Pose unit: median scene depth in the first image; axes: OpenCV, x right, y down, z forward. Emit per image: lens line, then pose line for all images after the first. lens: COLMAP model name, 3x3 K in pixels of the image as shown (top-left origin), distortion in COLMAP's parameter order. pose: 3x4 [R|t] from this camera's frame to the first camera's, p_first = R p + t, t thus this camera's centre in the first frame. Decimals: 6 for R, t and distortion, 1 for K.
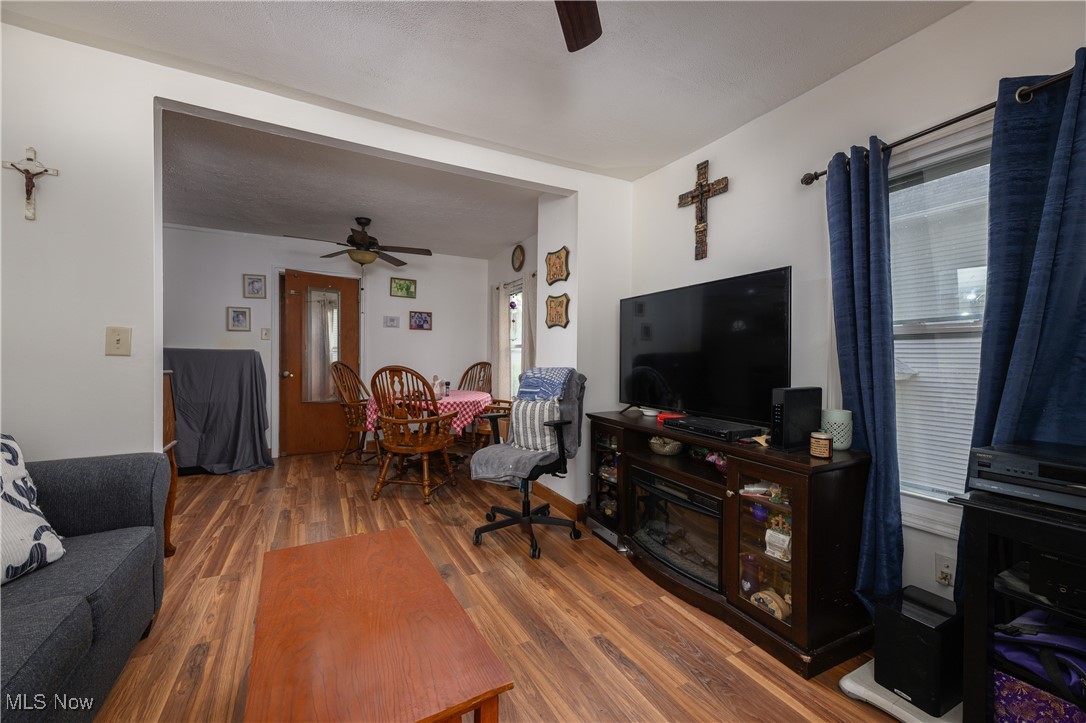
lens RADIAL K [[424.0, 0, 540.4], [0, 424.0, 364.0], [0, 0, 1]] dist [0.002064, 0.000175]
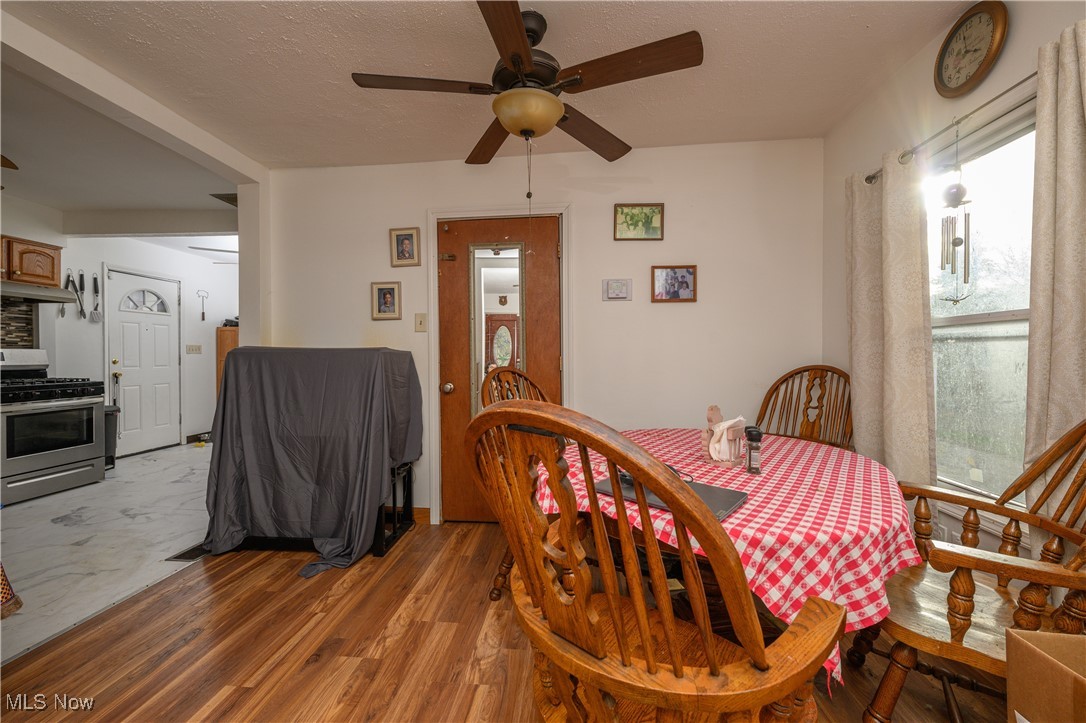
lens RADIAL K [[424.0, 0, 540.4], [0, 424.0, 364.0], [0, 0, 1]] dist [0.002064, 0.000175]
pose [[0.833245, -0.004704, -0.552884, -0.162435], [0.004324, 0.999989, -0.001991, -0.009012], [0.552887, -0.000732, 0.833256, 0.587755]]
